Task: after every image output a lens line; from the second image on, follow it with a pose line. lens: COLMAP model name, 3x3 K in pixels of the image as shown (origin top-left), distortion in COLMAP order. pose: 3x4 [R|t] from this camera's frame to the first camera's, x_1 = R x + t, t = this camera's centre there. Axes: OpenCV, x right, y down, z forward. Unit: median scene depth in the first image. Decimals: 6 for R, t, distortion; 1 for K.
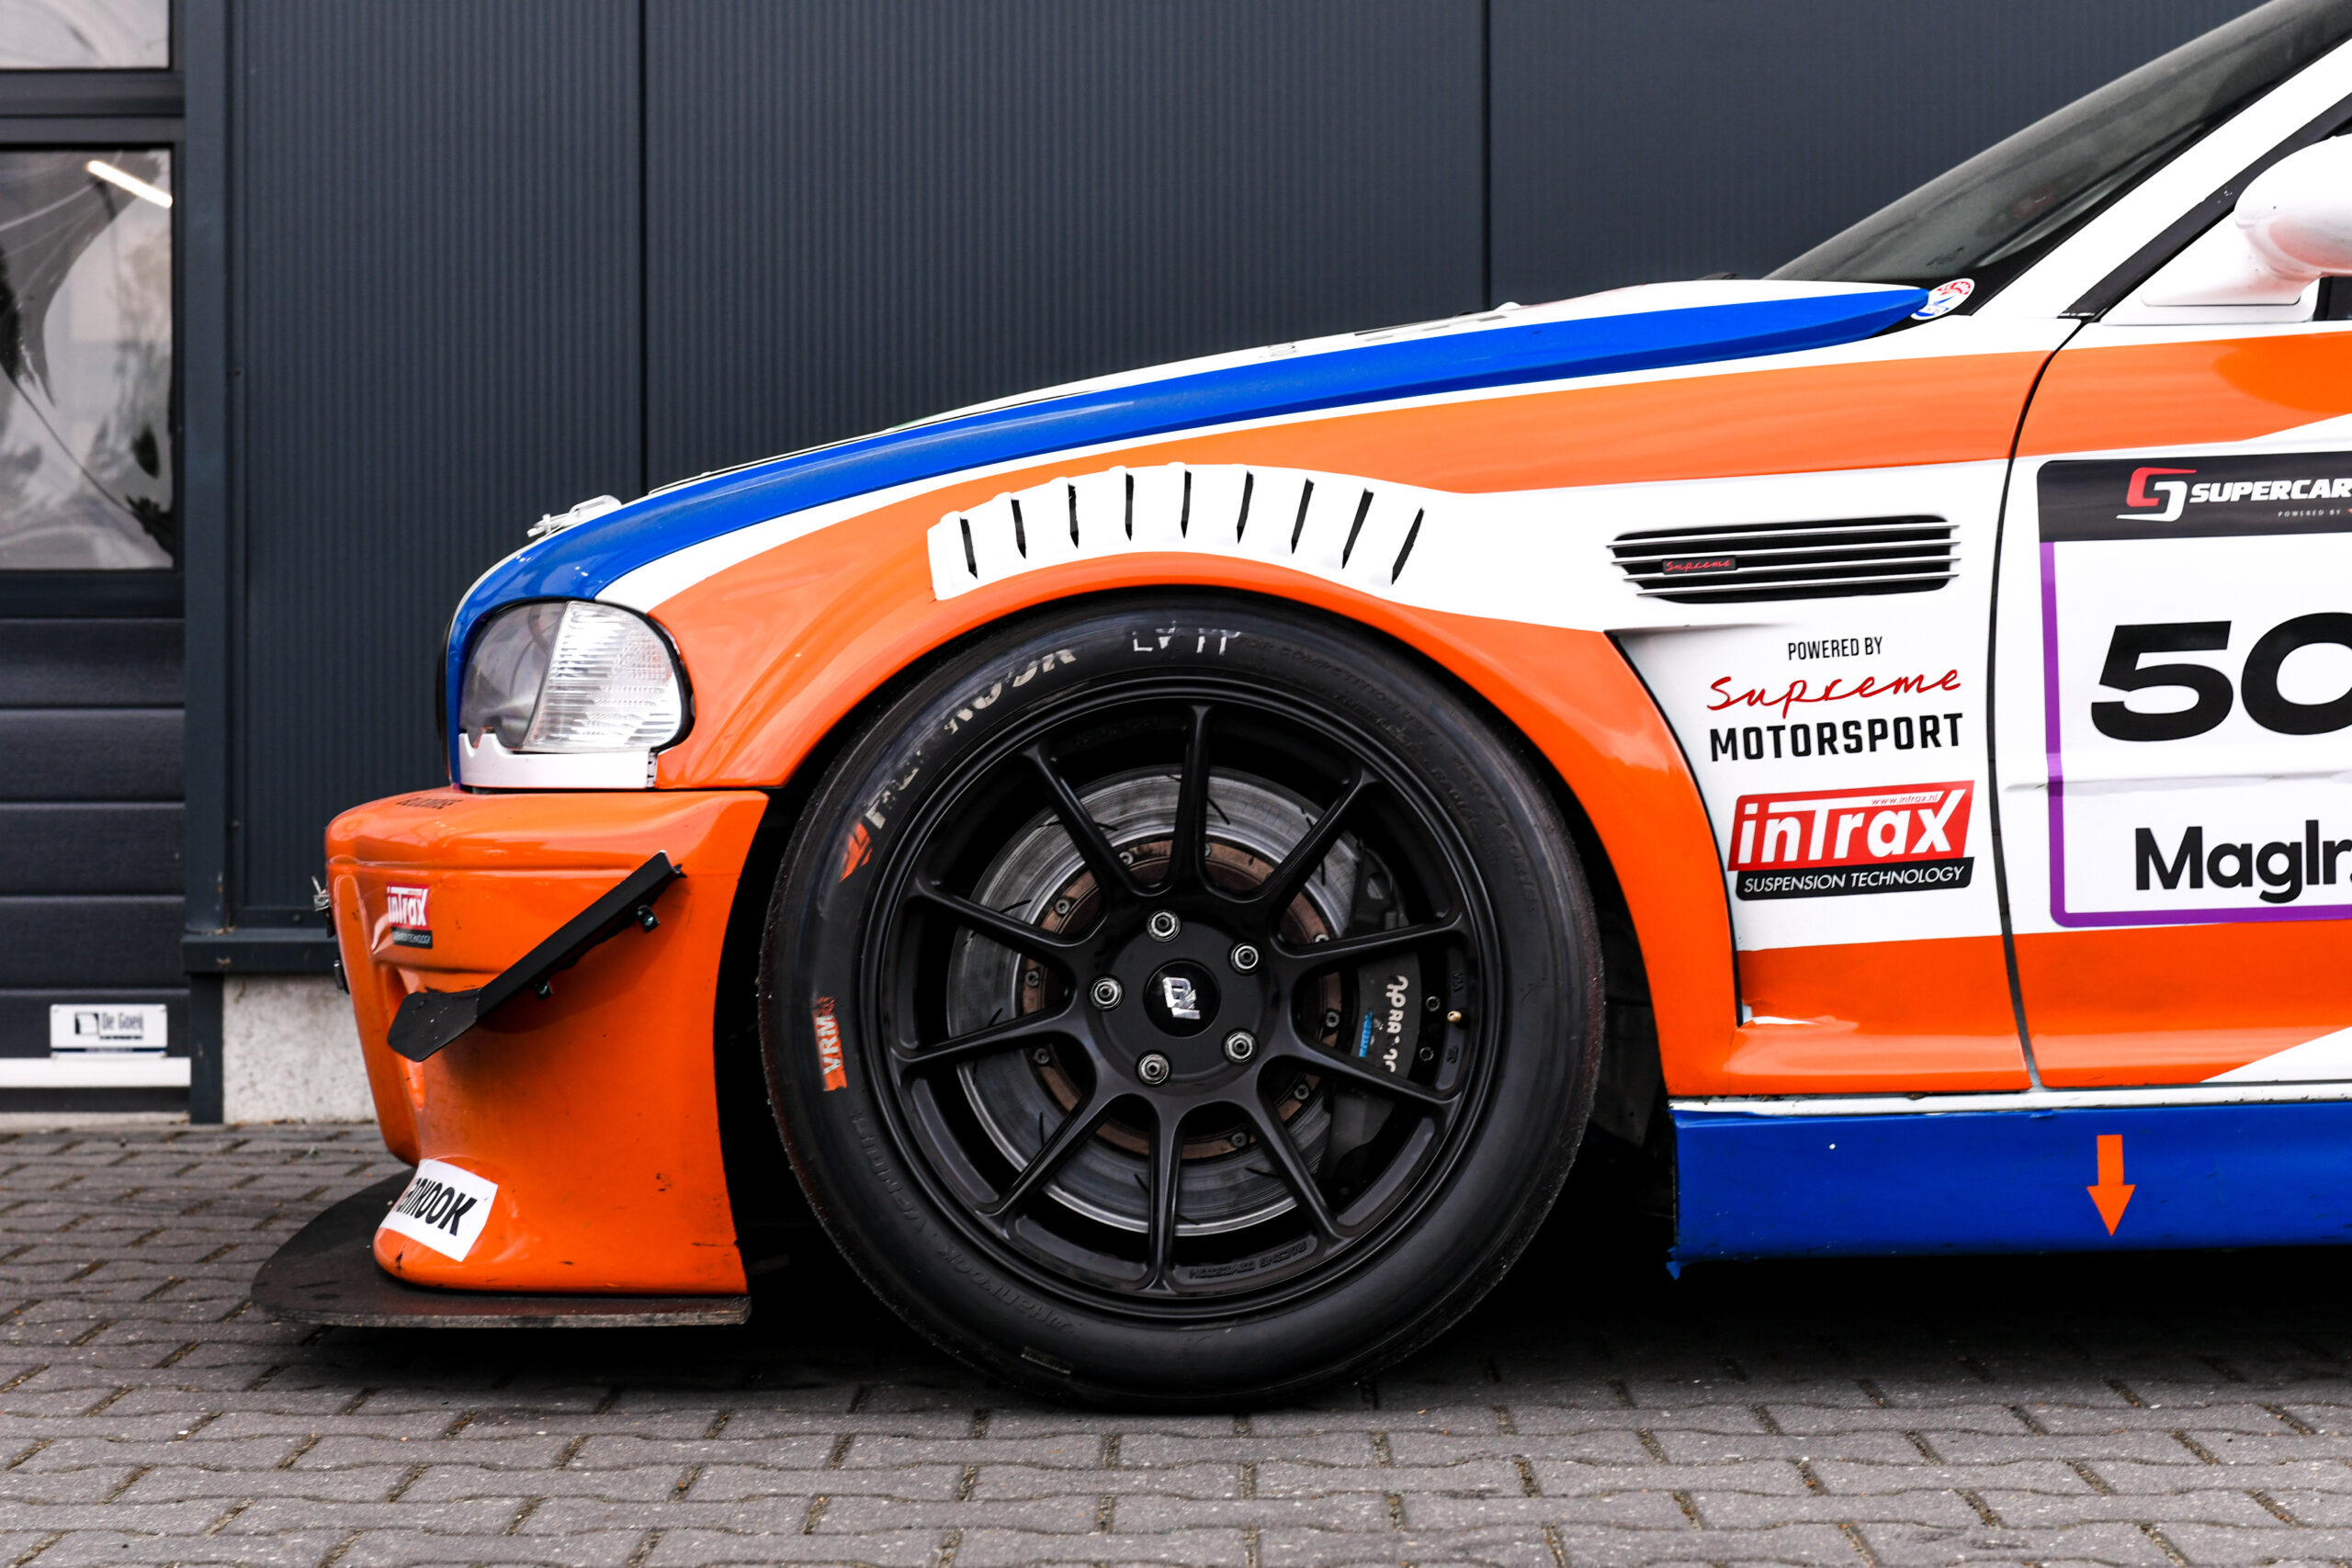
lens RADIAL K [[4747.9, 0, 1162.0], [0, 4747.9, 790.7], [0, 0, 1]] dist [0.093842, 0.000000]
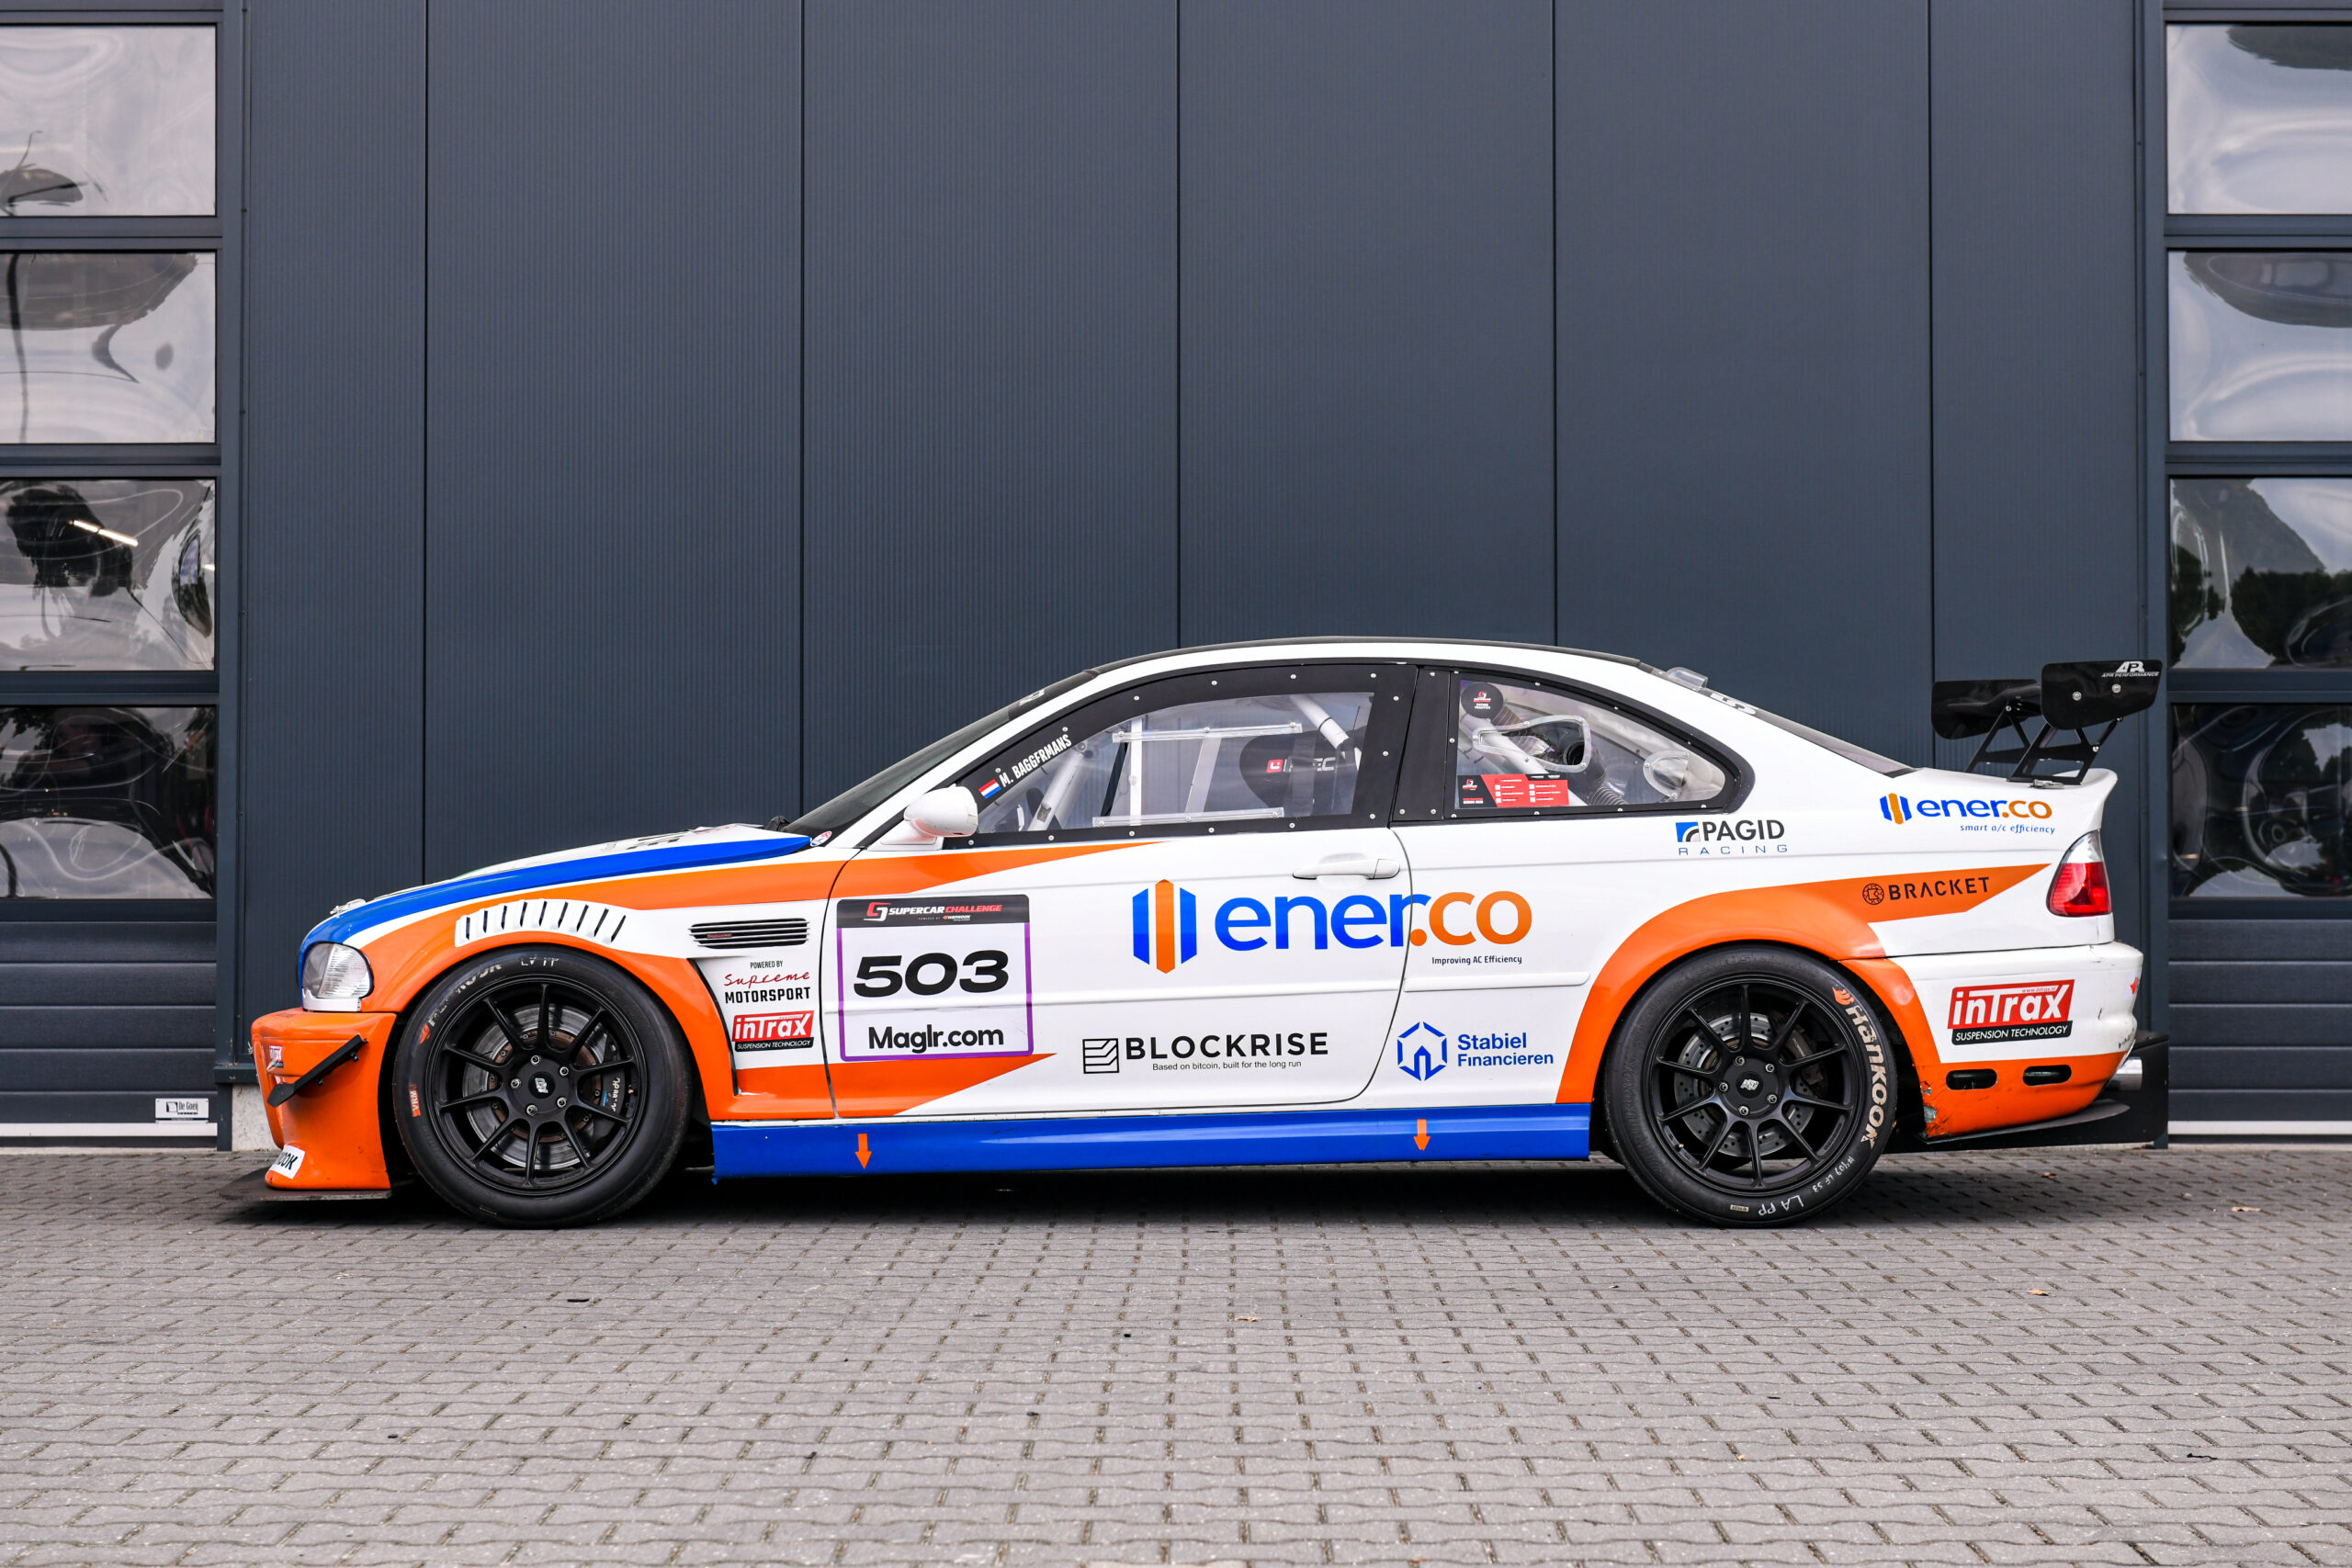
lens RADIAL K [[4747.9, 0, 1191.9], [0, 4747.9, 798.4], [0, 0, 1]] dist [0.093842, 0.000000]
pose [[0.999737, 0.002940, -0.022724, 0.463529], [-0.003642, 0.999517, -0.030876, -0.042473], [0.022622, 0.030950, 0.999265, -1.874345]]
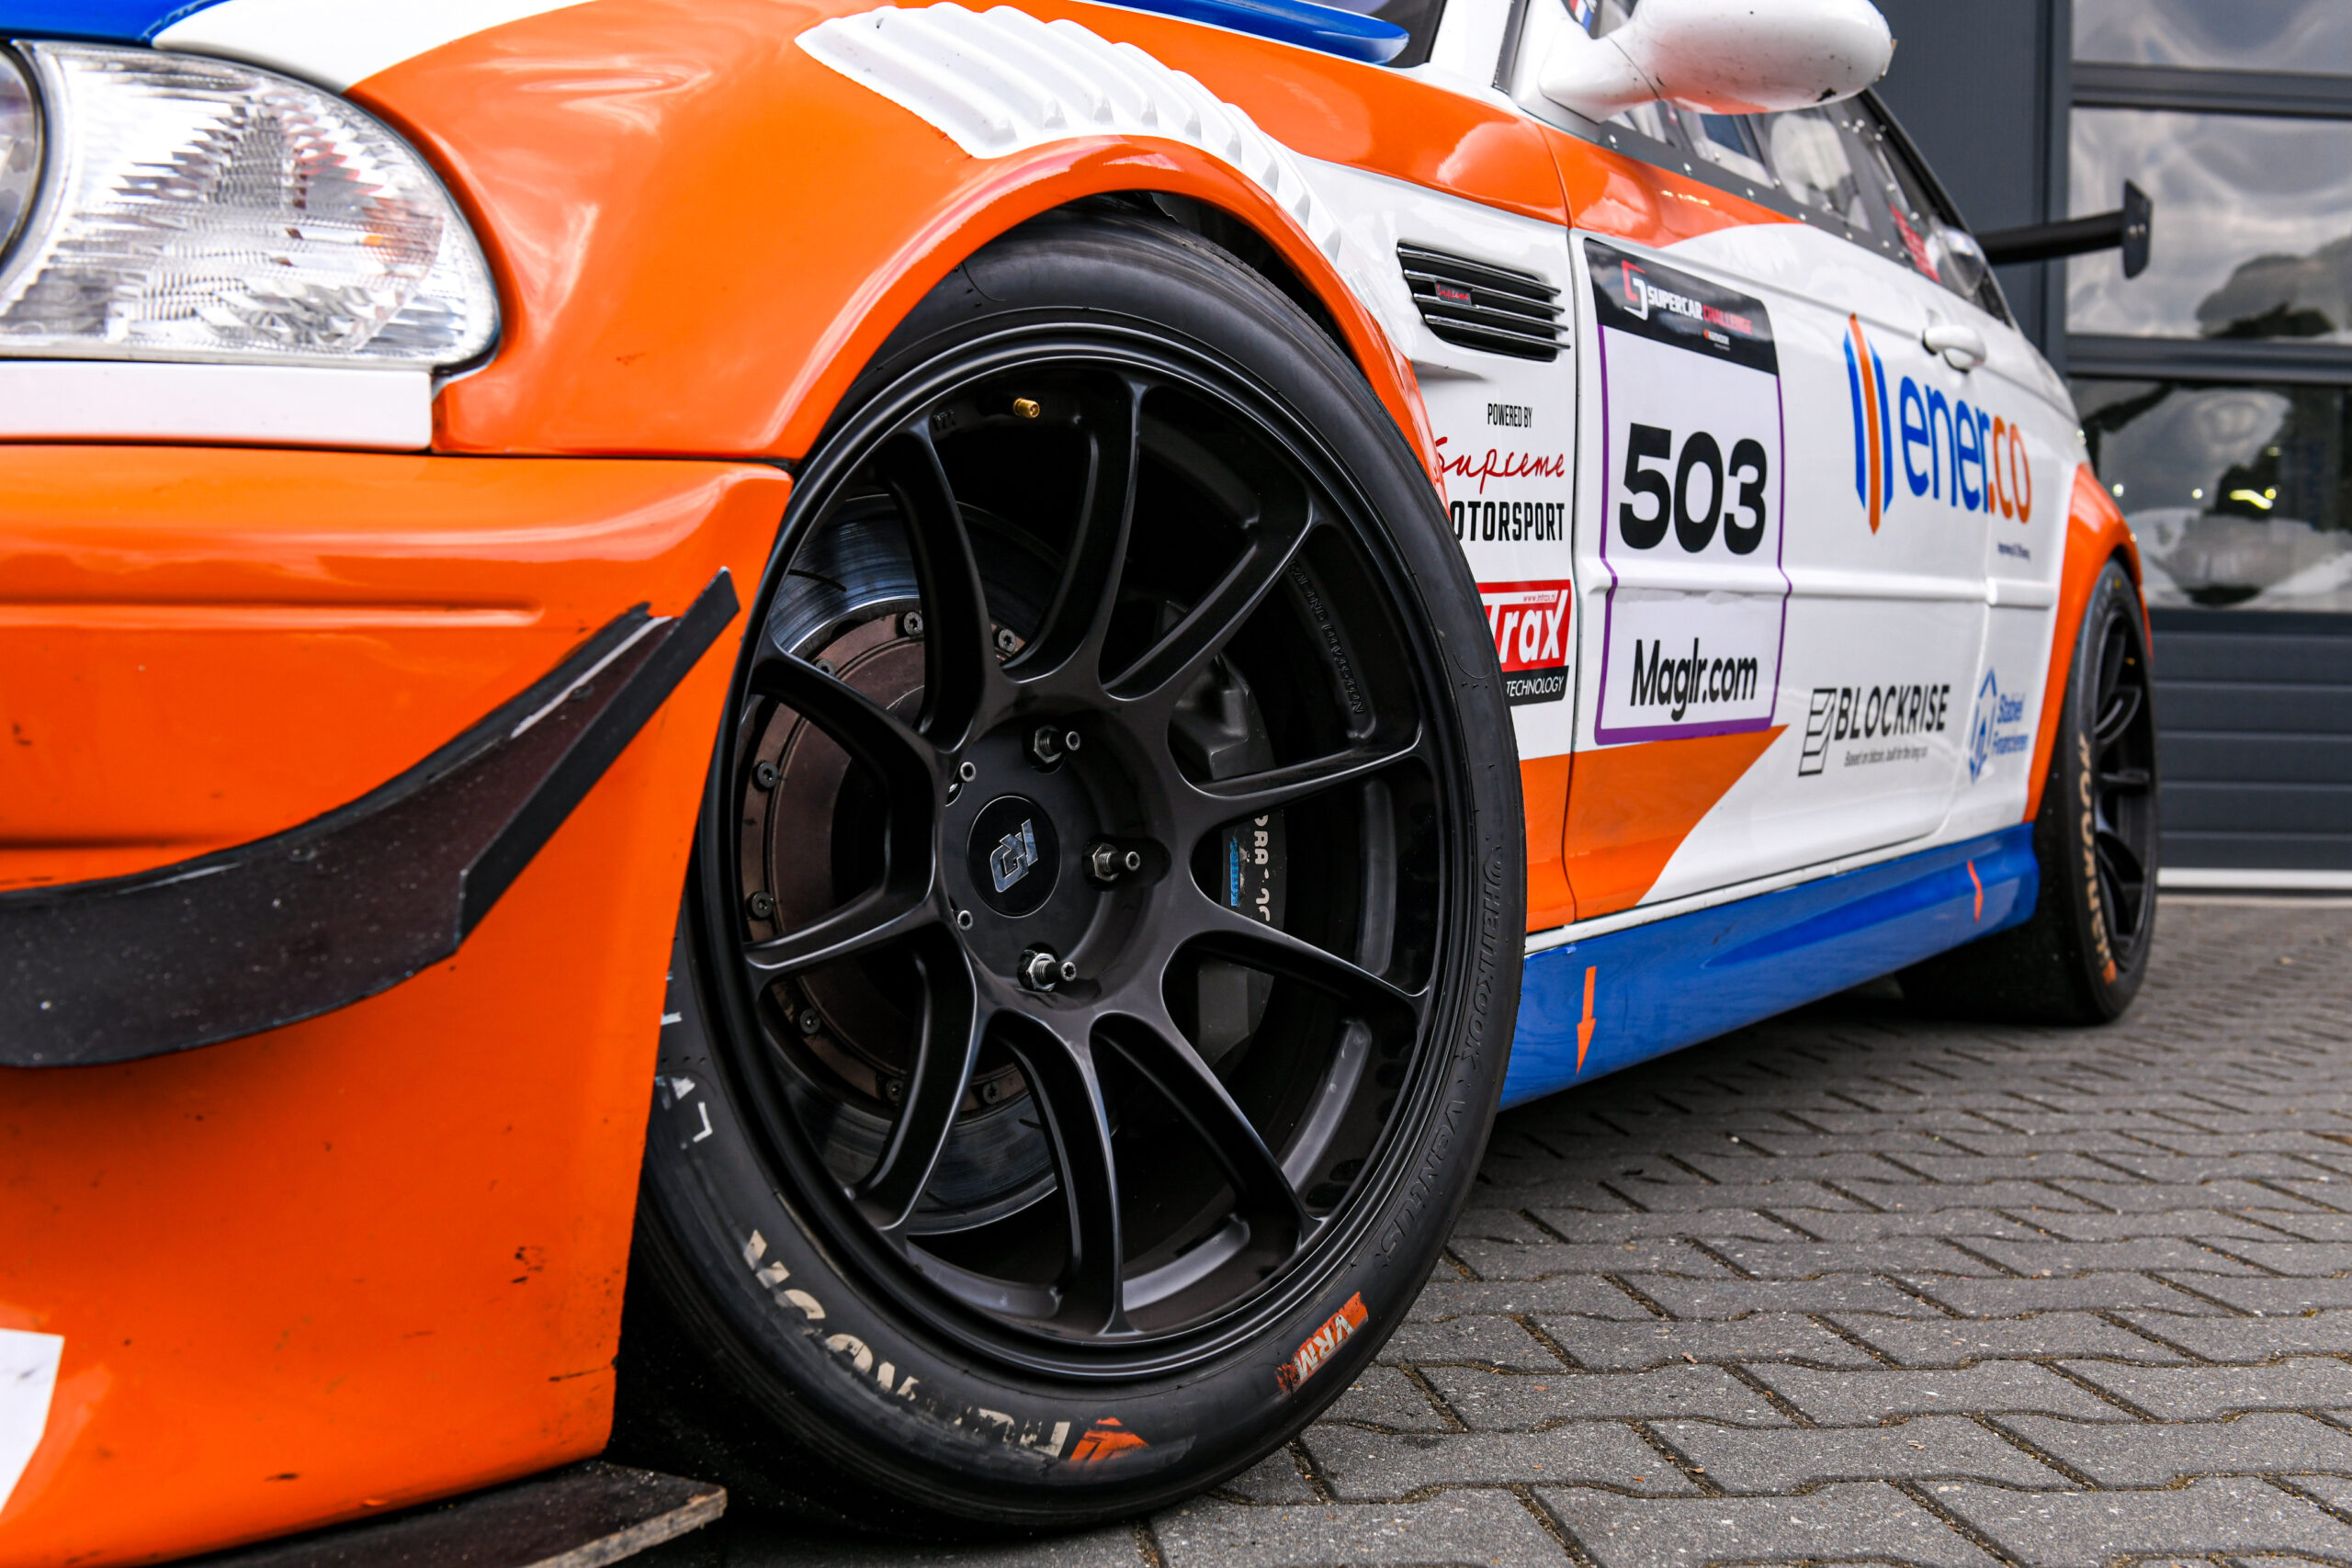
lens RADIAL K [[2772.7, 0, 1178.3], [0, 2772.7, 784.4], [0, 0, 1]] dist [0.084809, 0.000000]
pose [[0.482632, -0.007710, 0.875789, -0.322414], [0.003716, 0.999970, 0.006756, 0.032394], [-0.875815, -0.000006, 0.482646, 0.809671]]
